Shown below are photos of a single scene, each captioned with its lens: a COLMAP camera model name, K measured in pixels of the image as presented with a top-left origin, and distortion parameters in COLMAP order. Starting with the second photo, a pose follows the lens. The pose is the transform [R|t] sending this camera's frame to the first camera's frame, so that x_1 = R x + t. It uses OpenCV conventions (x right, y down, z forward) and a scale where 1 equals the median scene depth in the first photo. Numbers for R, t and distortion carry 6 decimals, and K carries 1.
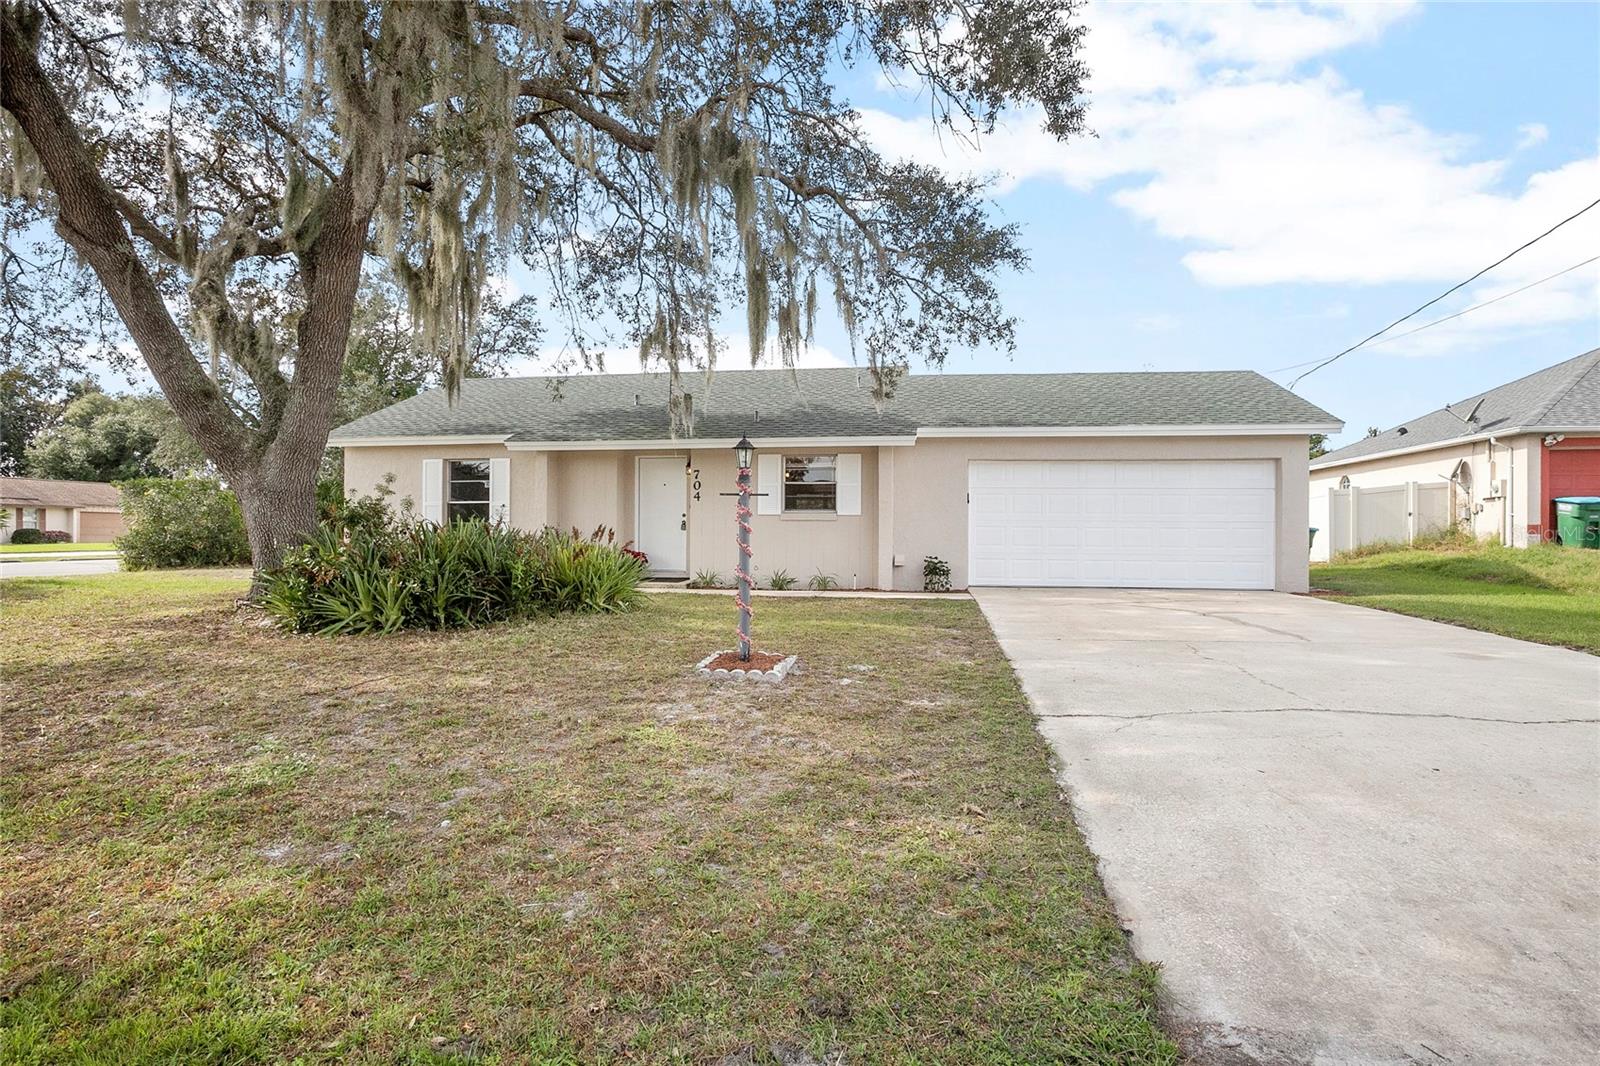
lens RADIAL K [[846.3, 0, 783.8], [0, 846.3, 541.3], [0, 0, 1]] dist [-0.031372, 0.012842]
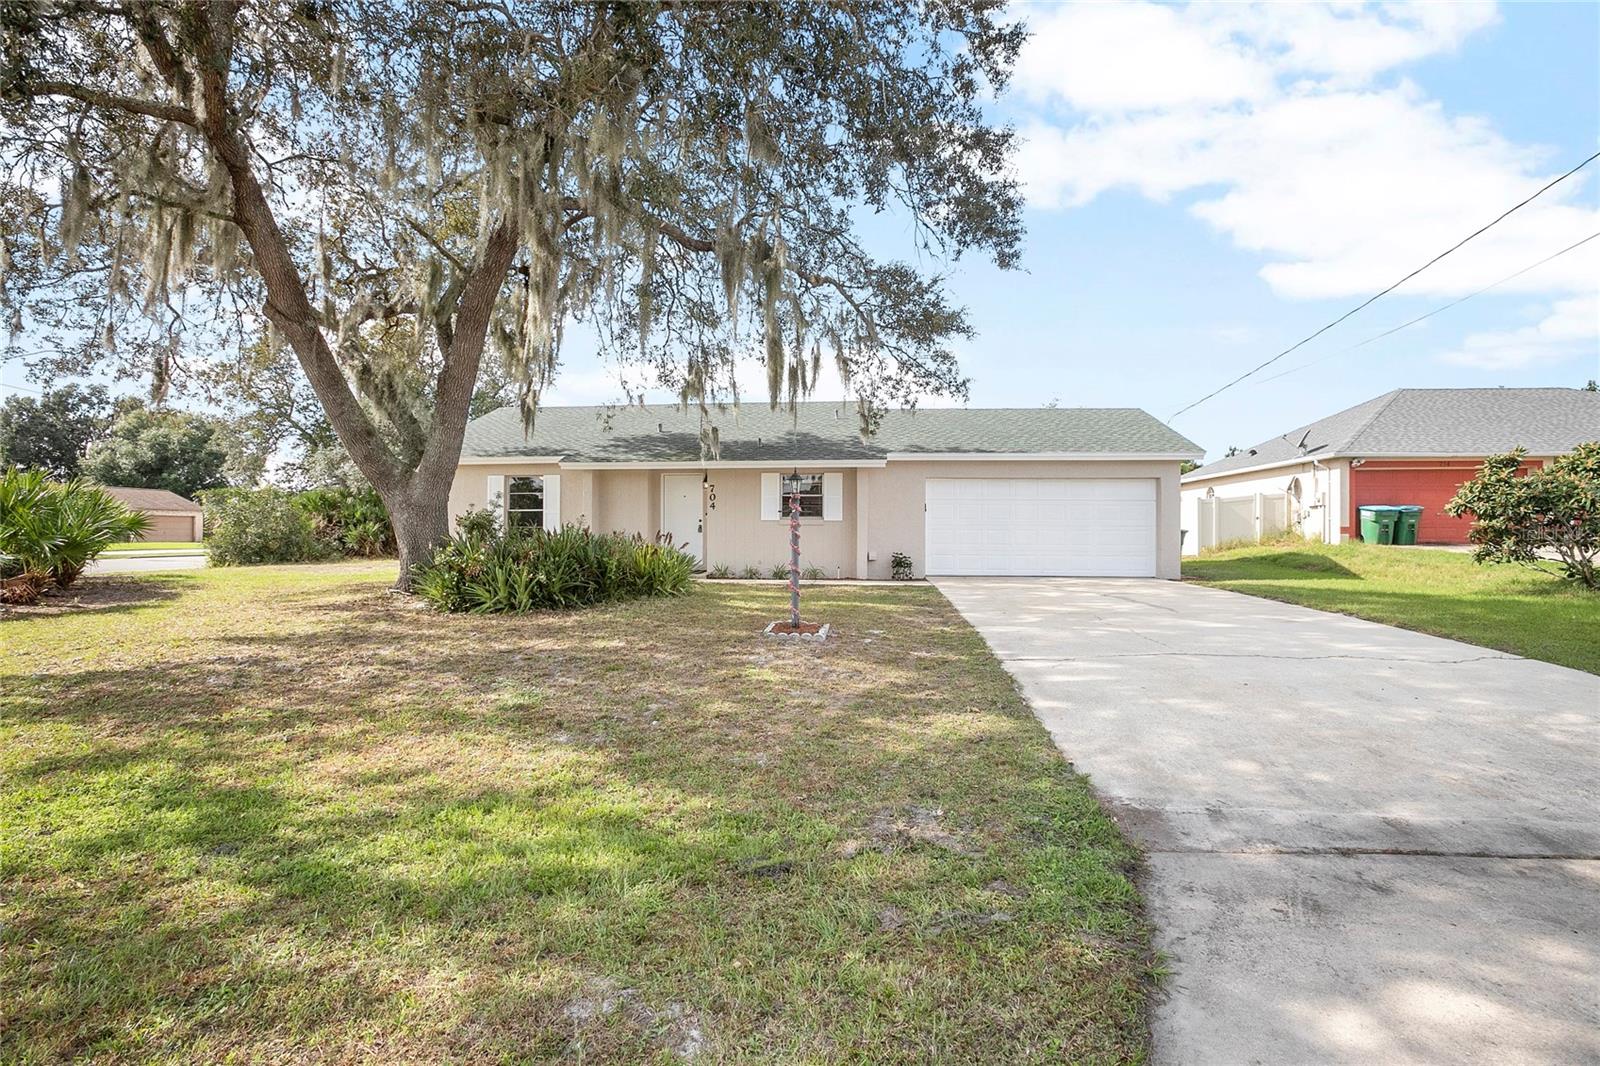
lens RADIAL K [[730.2, 0, 790.4], [0, 730.2, 539.2], [0, 0, 1]] dist [-0.043812, 0.011957]
pose [[0.998253, -0.002546, 0.059038, -0.083058], [0.002499, 0.999996, 0.000870, -0.006673], [-0.059040, -0.000721, 0.998255, -0.152804]]
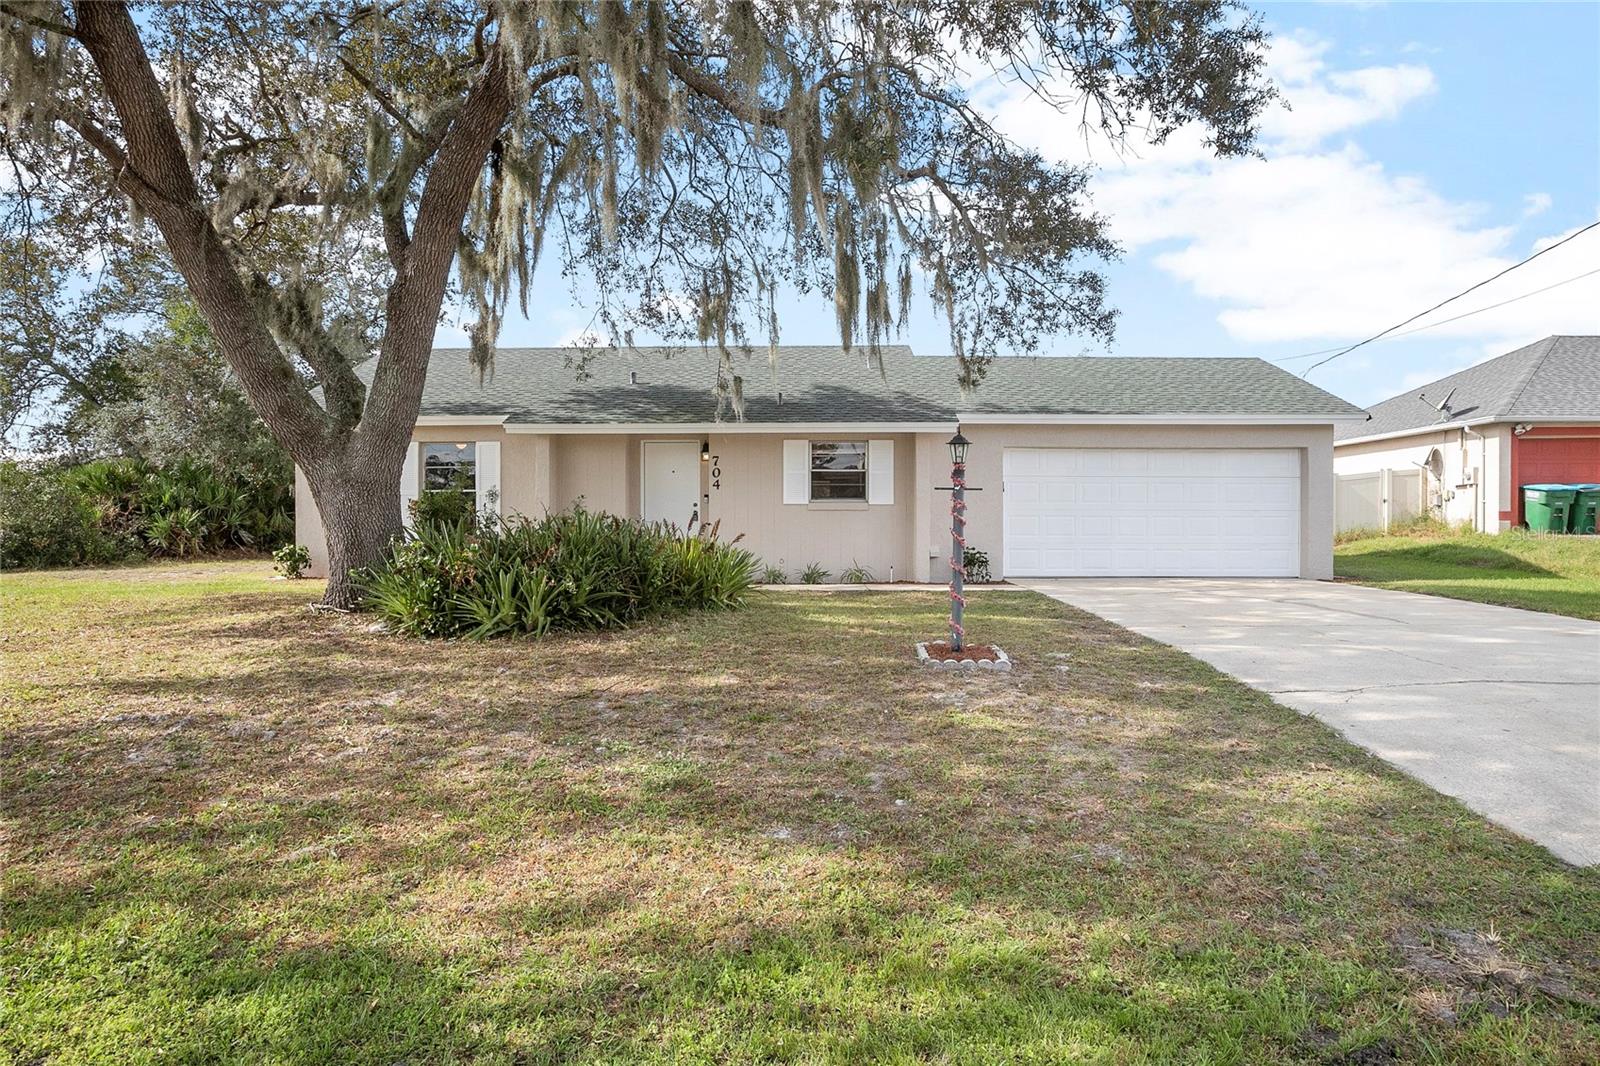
lens RADIAL K [[949.6, 0, 808.4], [0, 949.6, 536.1], [0, 0, 1]] dist [-0.017252, 0.007052]
pose [[0.988906, -0.007912, 0.148333, -0.257707], [0.007030, 0.999954, 0.006473, -0.004656], [-0.148377, -0.005359, 0.988916, -0.066664]]
